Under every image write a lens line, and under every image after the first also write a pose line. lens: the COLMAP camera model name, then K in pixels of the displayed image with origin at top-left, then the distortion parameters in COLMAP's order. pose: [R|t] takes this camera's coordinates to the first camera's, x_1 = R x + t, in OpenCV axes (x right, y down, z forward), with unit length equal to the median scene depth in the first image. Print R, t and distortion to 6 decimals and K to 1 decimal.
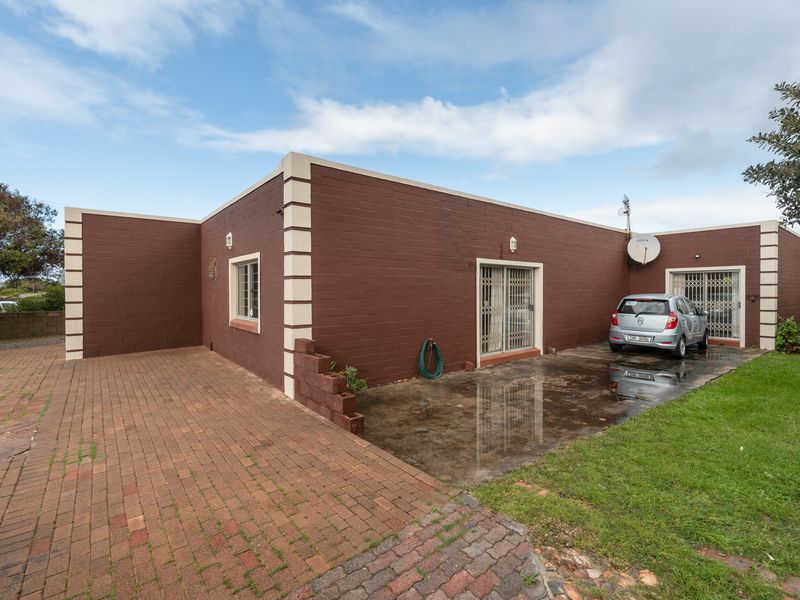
lens RADIAL K [[388.7, 0, 409.3], [0, 388.7, 325.5], [0, 0, 1]] dist [0.003490, 0.000493]
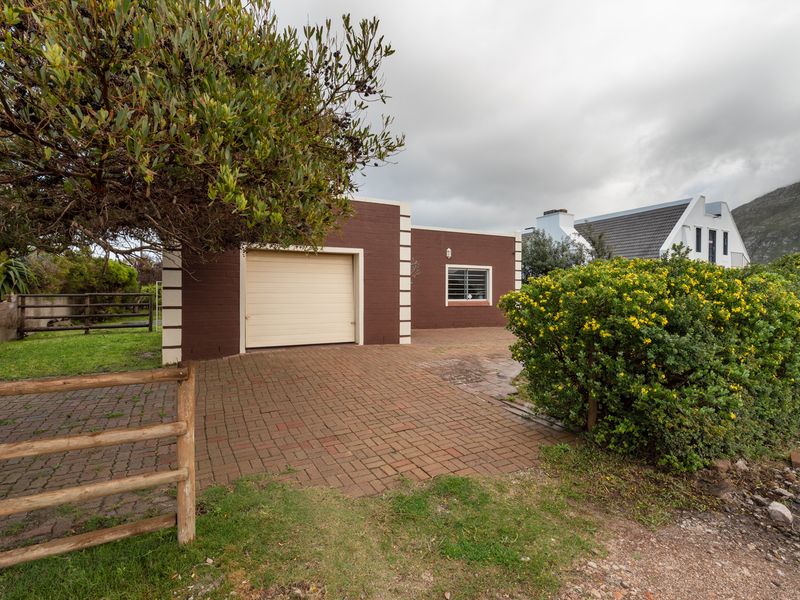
lens RADIAL K [[392.0, 0, 406.7], [0, 392.0, 298.1], [0, 0, 1]] dist [0.002228, 0.000714]
pose [[0.185755, -0.010874, 0.982536, -0.274351], [0.091131, 0.995820, -0.006207, -0.004738], [-0.978361, 0.090692, 0.185969, 0.114940]]
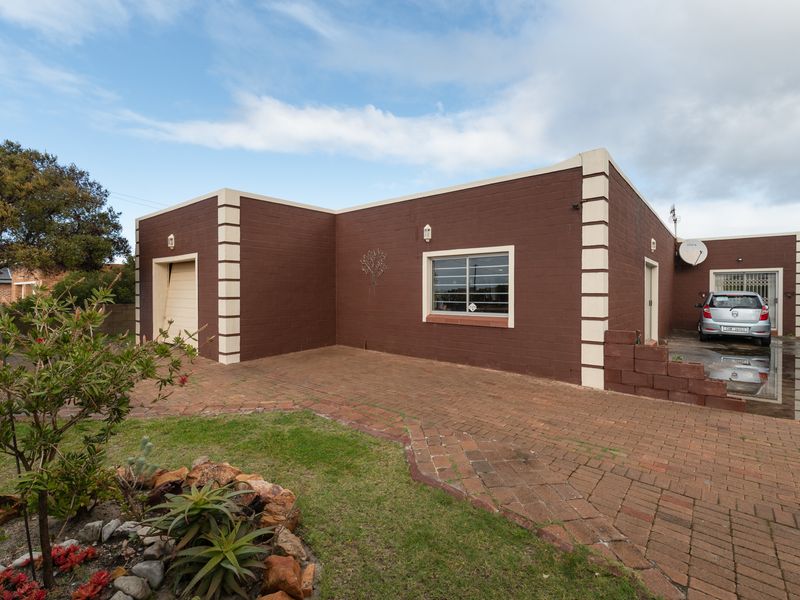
lens RADIAL K [[392.0, 0, 406.7], [0, 392.0, 298.1], [0, 0, 1]] dist [0.002228, 0.000714]
pose [[0.978629, -0.001044, 0.205631, -0.092581], [0.016778, 0.997058, -0.074789, 0.002030], [-0.204948, 0.076640, 0.975768, 0.009175]]
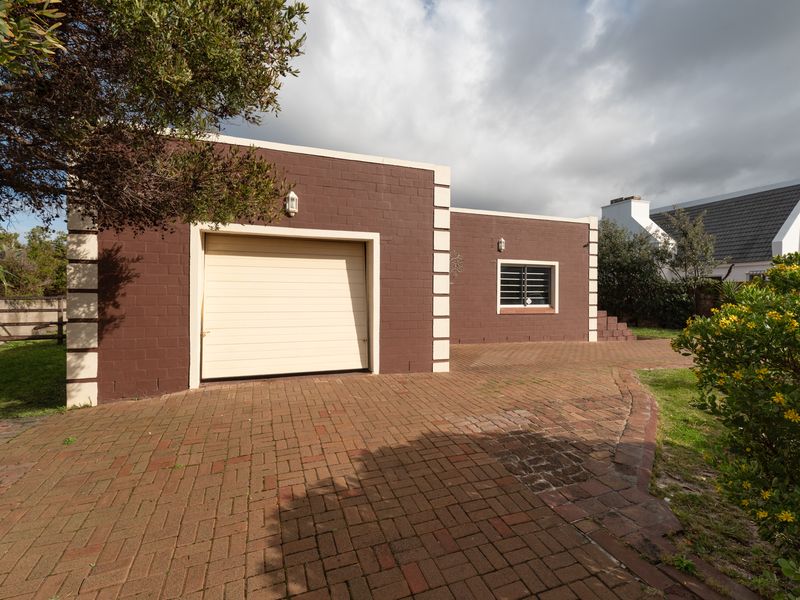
lens RADIAL K [[392.0, 0, 406.7], [0, 392.0, 298.1], [0, 0, 1]] dist [0.002228, 0.000714]
pose [[0.292350, -0.007626, 0.956281, -0.227388], [0.085210, 0.996198, -0.018106, -0.006550], [-0.952508, 0.086778, 0.291888, 0.122004]]
